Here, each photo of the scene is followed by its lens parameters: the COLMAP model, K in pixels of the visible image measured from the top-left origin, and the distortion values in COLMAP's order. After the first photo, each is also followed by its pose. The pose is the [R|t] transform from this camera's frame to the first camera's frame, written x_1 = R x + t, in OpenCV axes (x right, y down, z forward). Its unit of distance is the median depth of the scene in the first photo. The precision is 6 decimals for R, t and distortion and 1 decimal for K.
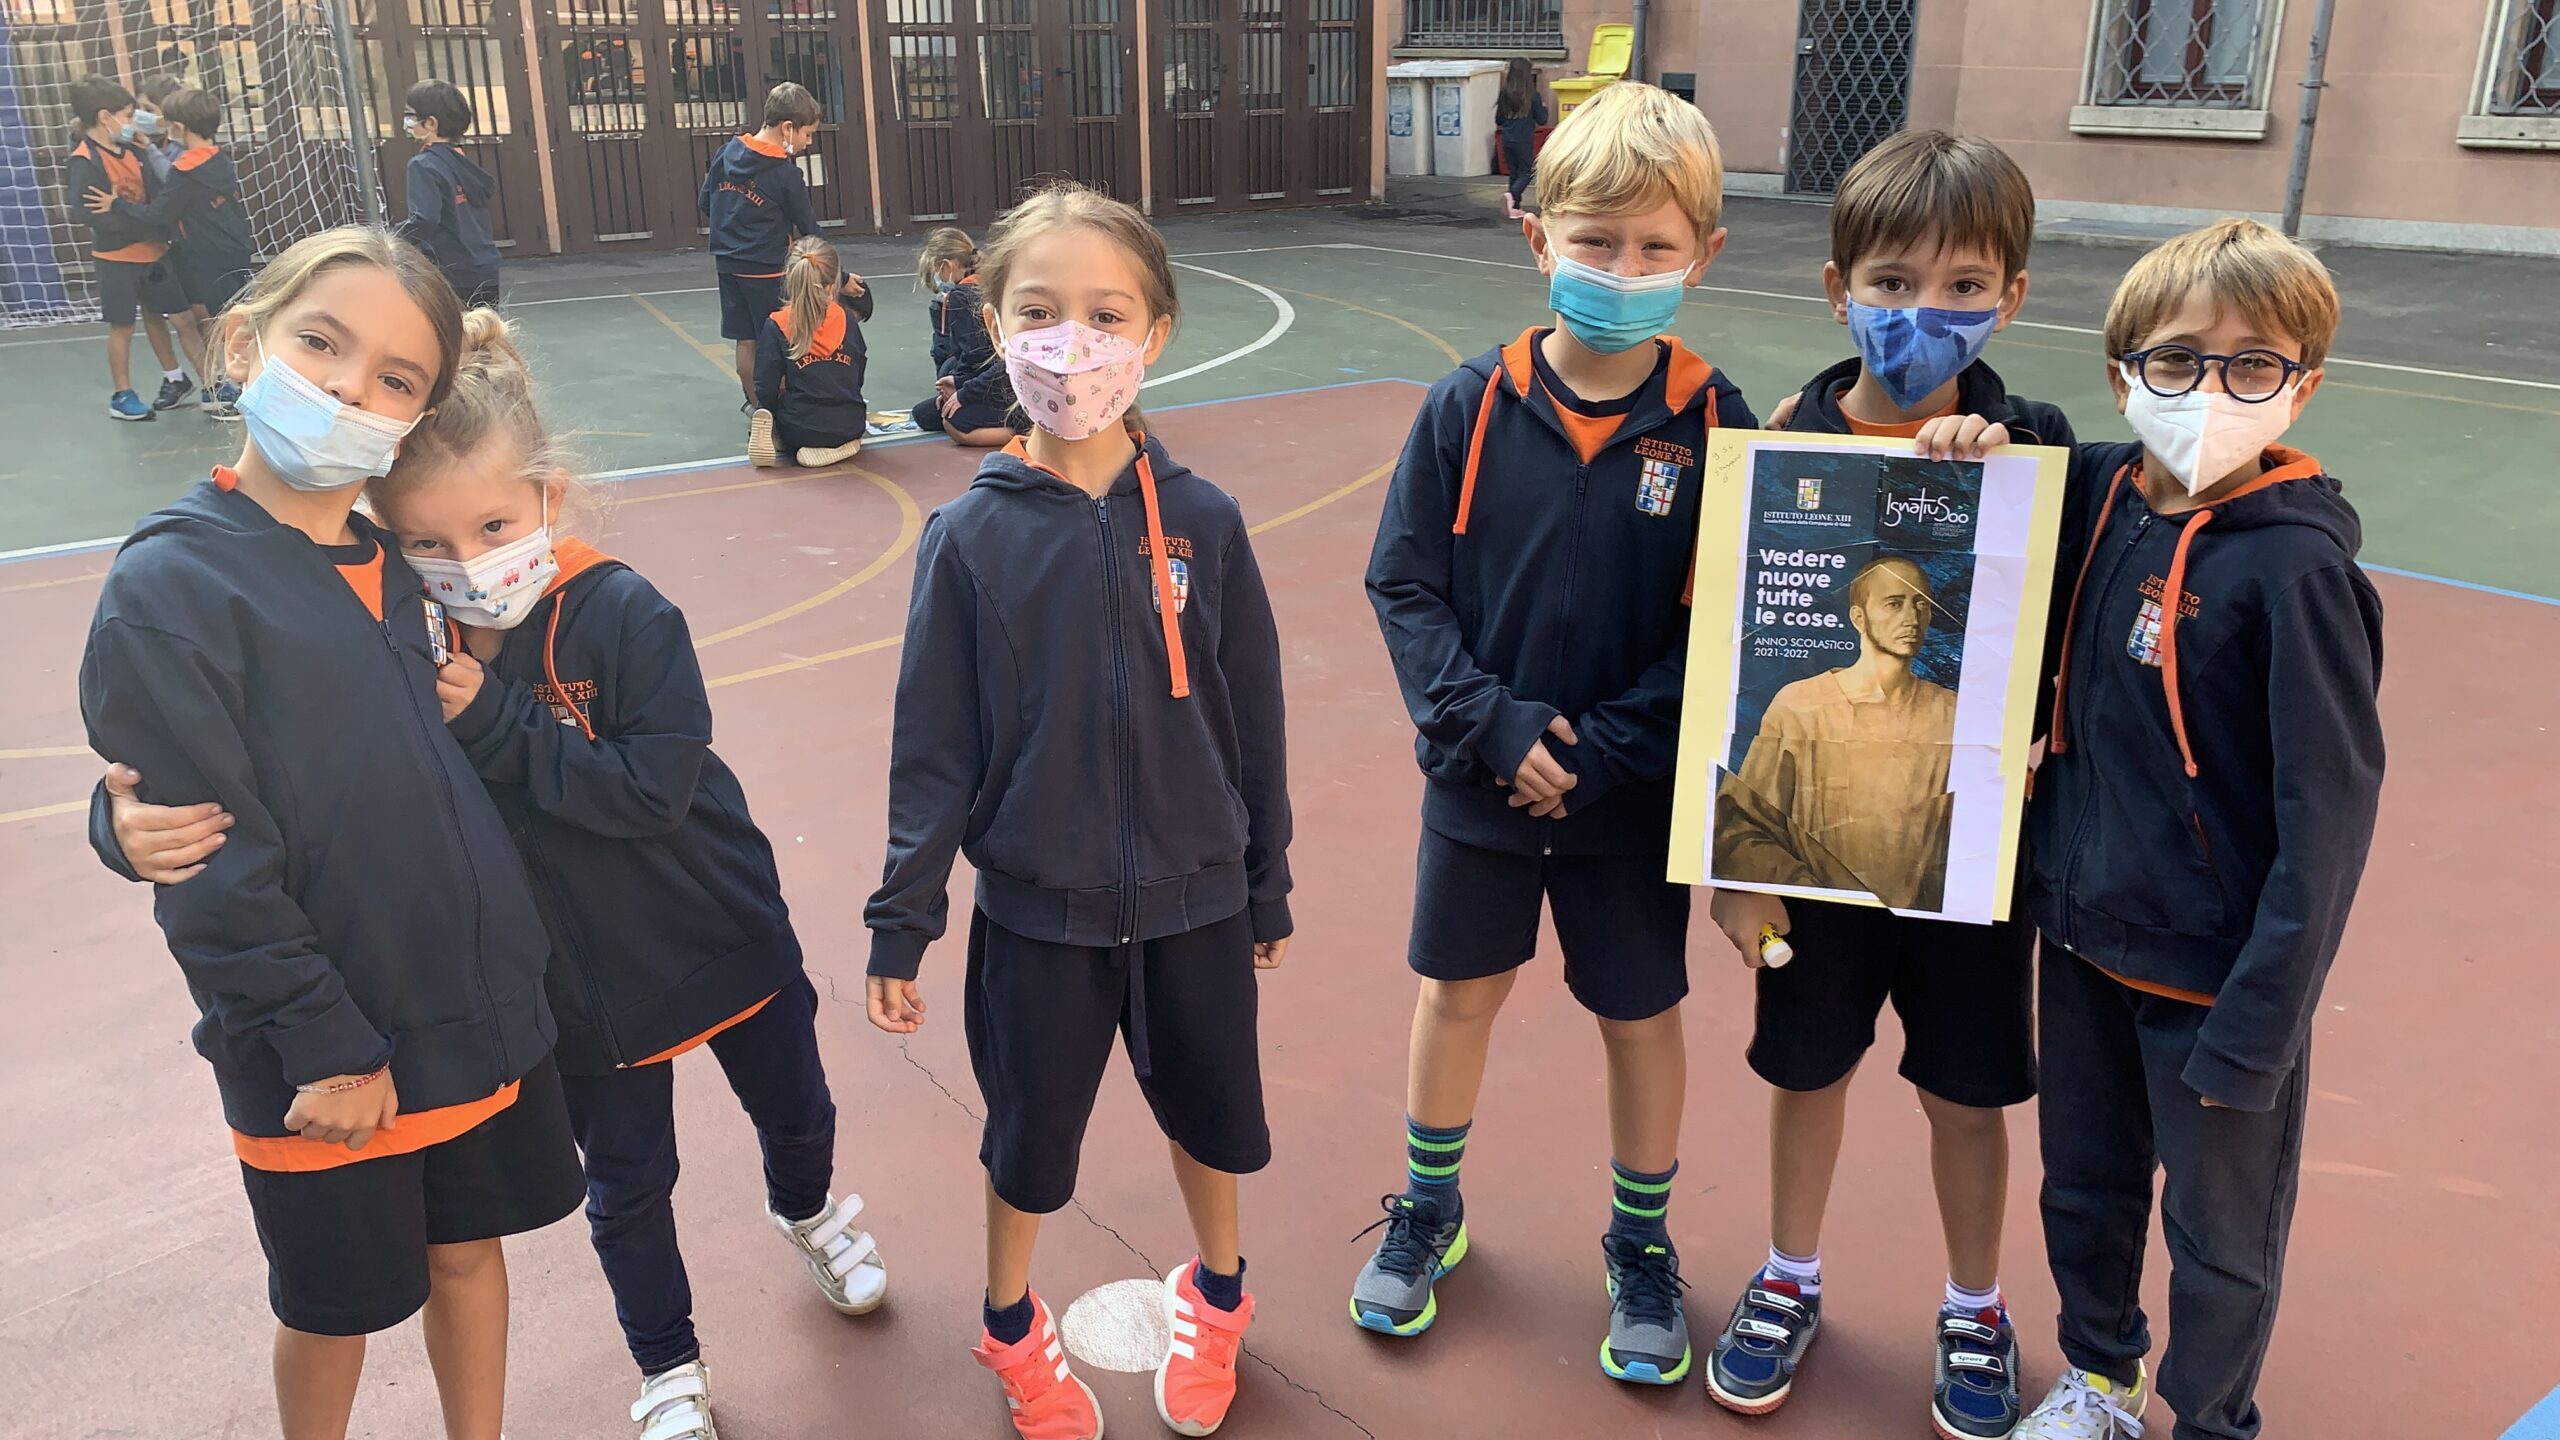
lens RADIAL K [[1929.3, 0, 1280.0], [0, 1929.3, 720.0], [0, 0, 1]] dist [0.006677, -0.005842]
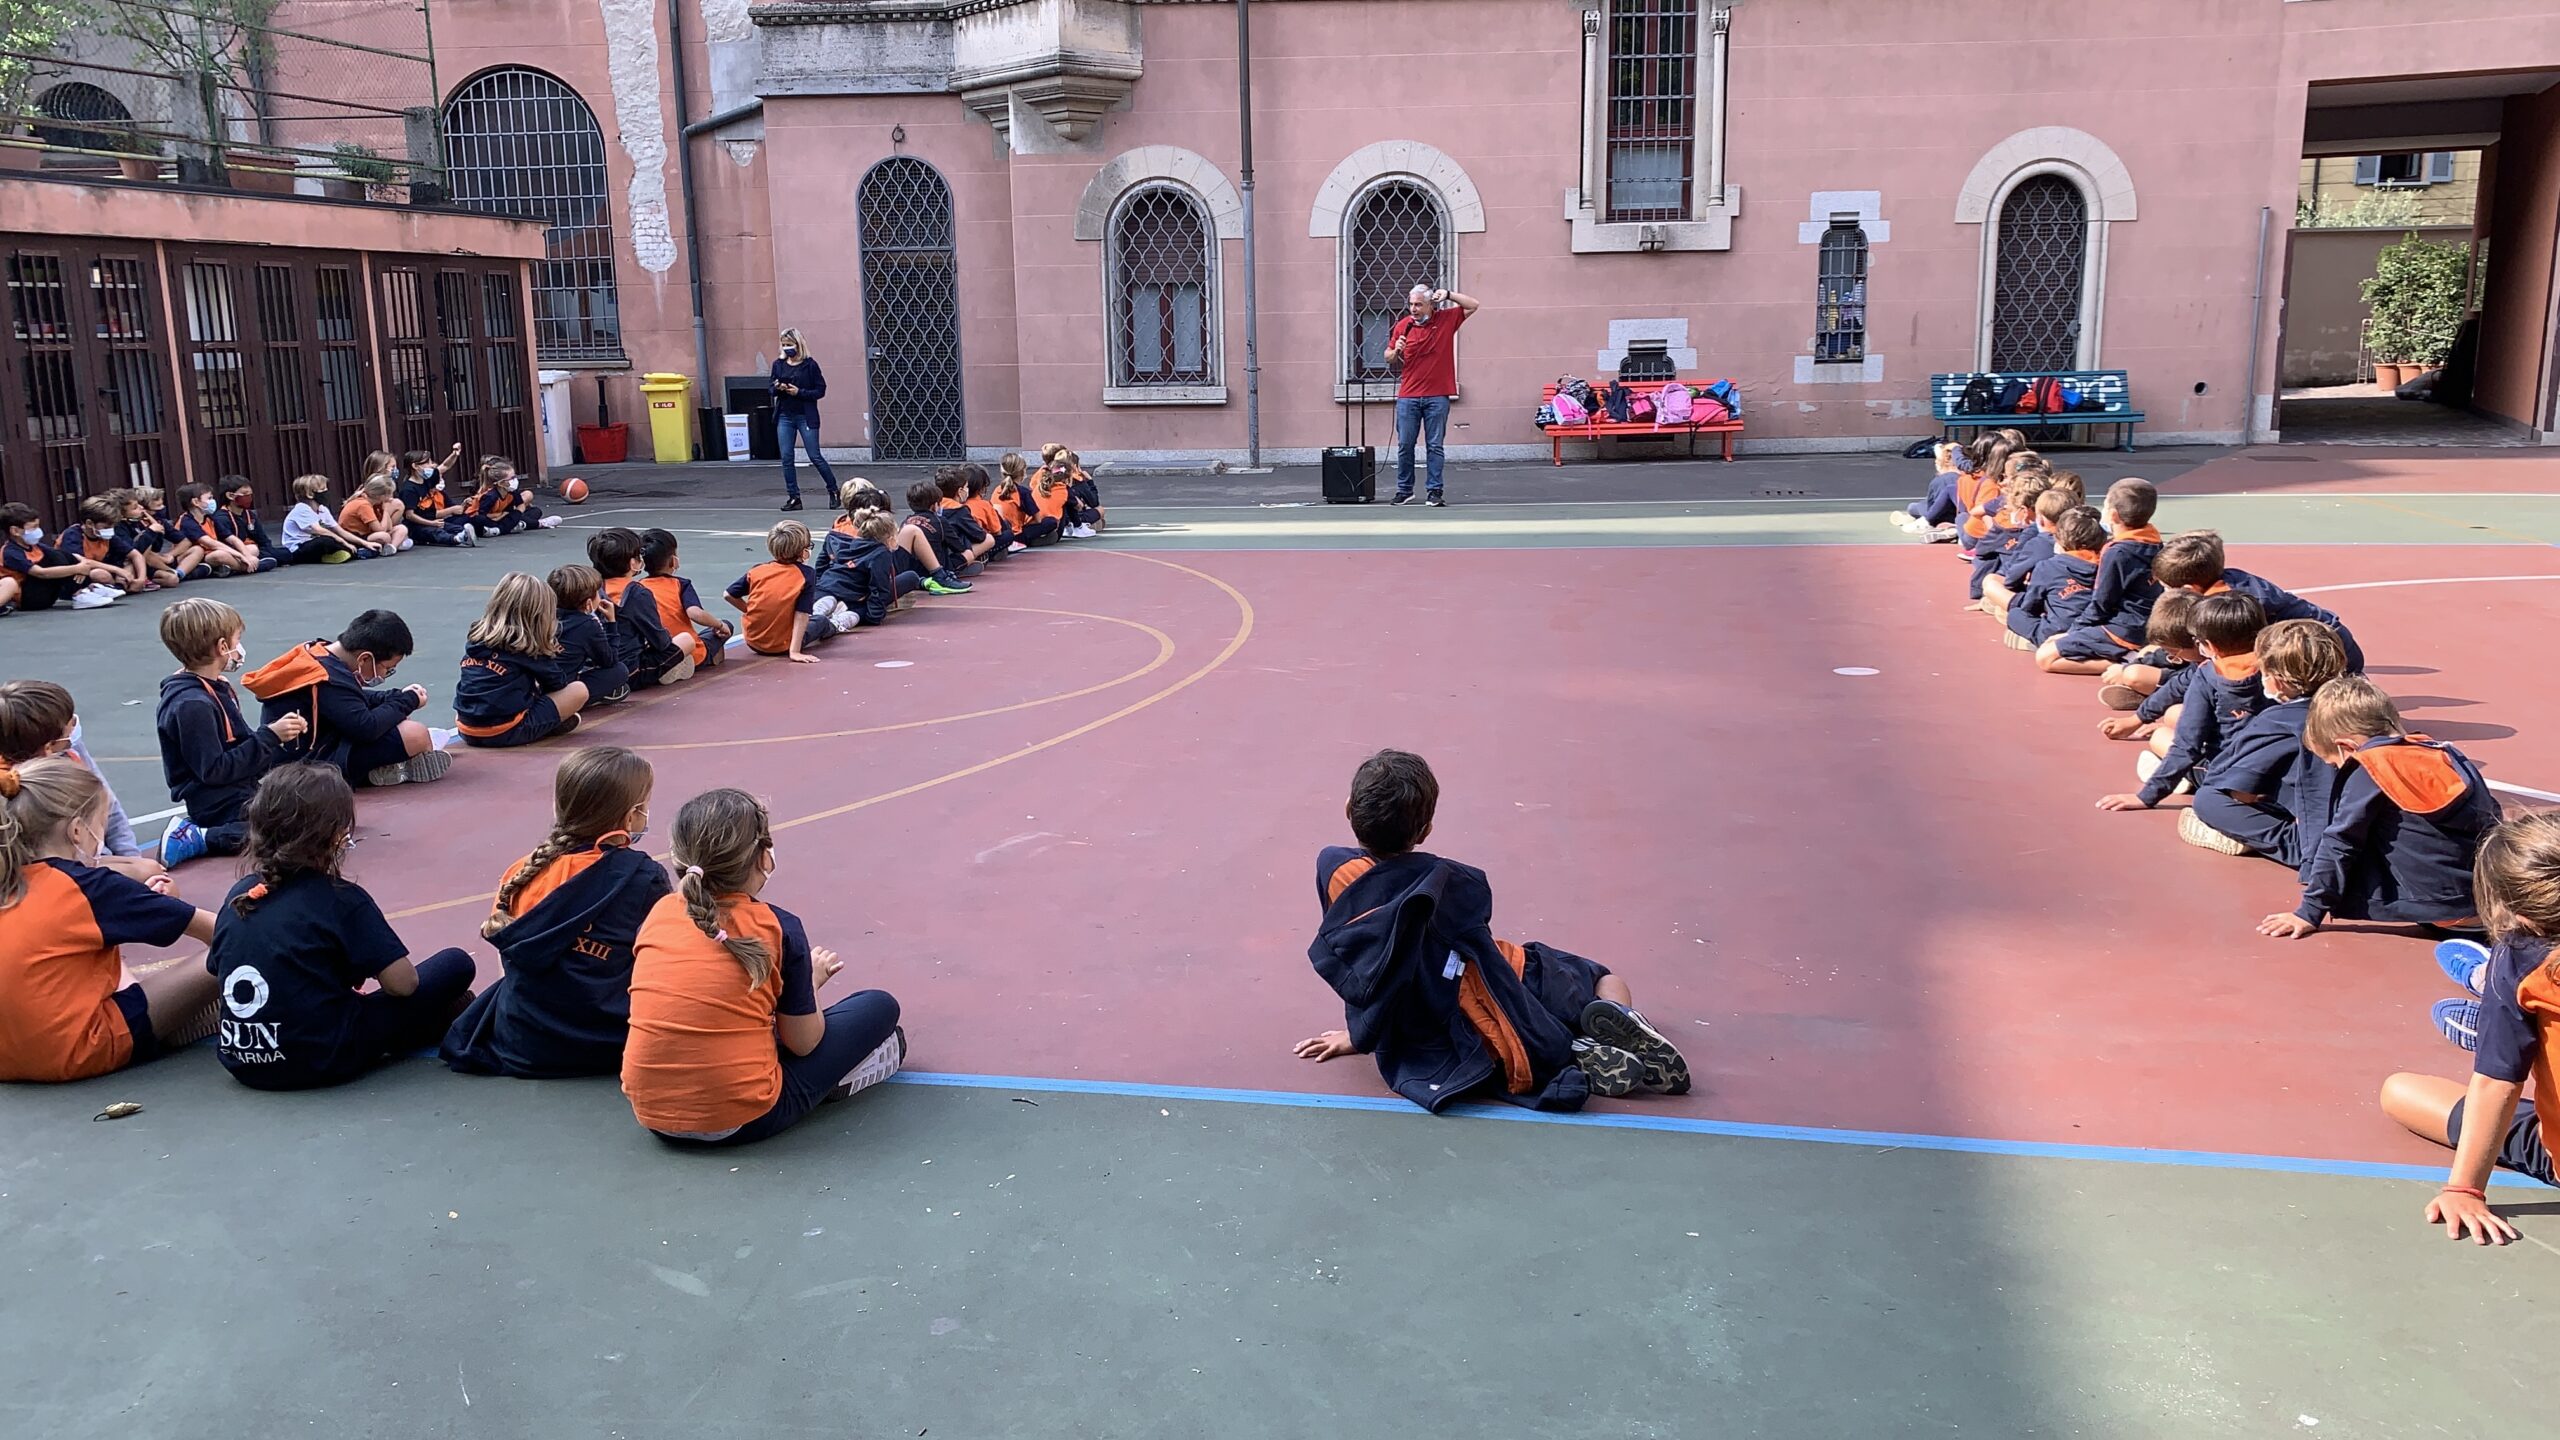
lens RADIAL K [[1929.3, 0, 1280.0], [0, 1929.3, 720.0], [0, 0, 1]] dist [0.006677, -0.005842]
pose [[0.747288, -0.137070, 0.650209, -0.475481], [0.235701, 0.969548, -0.066503, 0.057836], [-0.621293, 0.202952, 0.756839, -0.147373]]
